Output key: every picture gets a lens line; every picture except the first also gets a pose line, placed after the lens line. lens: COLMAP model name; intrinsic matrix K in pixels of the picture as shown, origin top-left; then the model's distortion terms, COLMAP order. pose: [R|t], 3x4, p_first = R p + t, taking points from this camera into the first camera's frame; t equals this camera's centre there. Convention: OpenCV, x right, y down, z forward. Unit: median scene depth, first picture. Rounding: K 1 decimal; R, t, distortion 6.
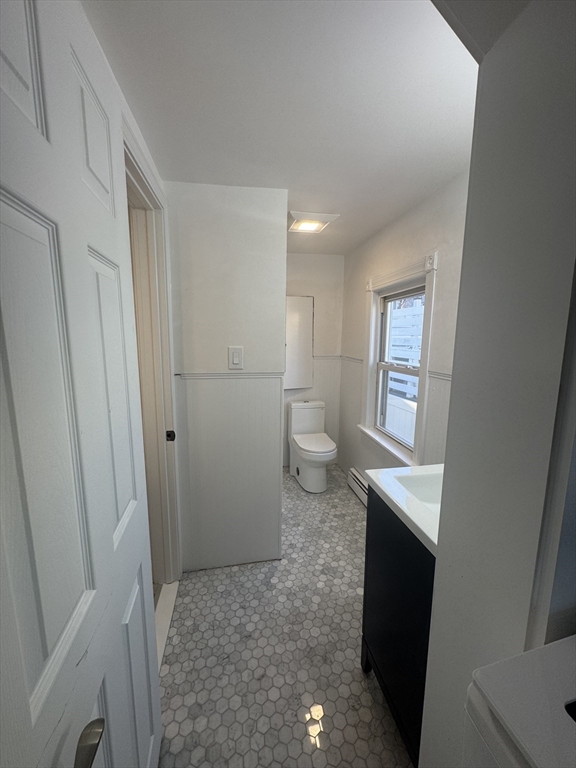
lens RADIAL K [[307.8, 0, 288.3], [0, 307.8, 383.3], [0, 0, 1]] dist [-0.002245, -0.000722]
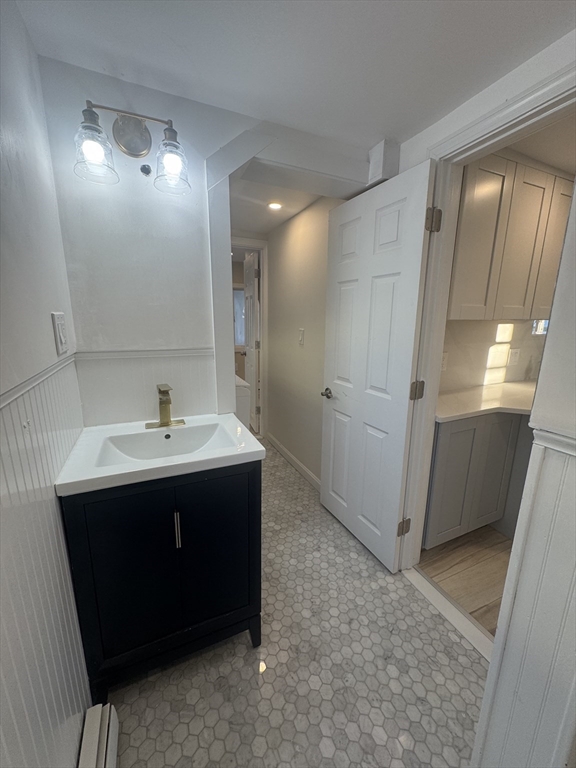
lens RADIAL K [[307.8, 0, 289.8], [0, 307.8, 384.5], [0, 0, 1]] dist [-0.002245, -0.000722]
pose [[-0.968444, 0.038568, -0.246228, 0.330674], [-0.051726, 0.935340, 0.349948, -0.194913], [0.243804, 0.351641, -0.903830, 1.500065]]
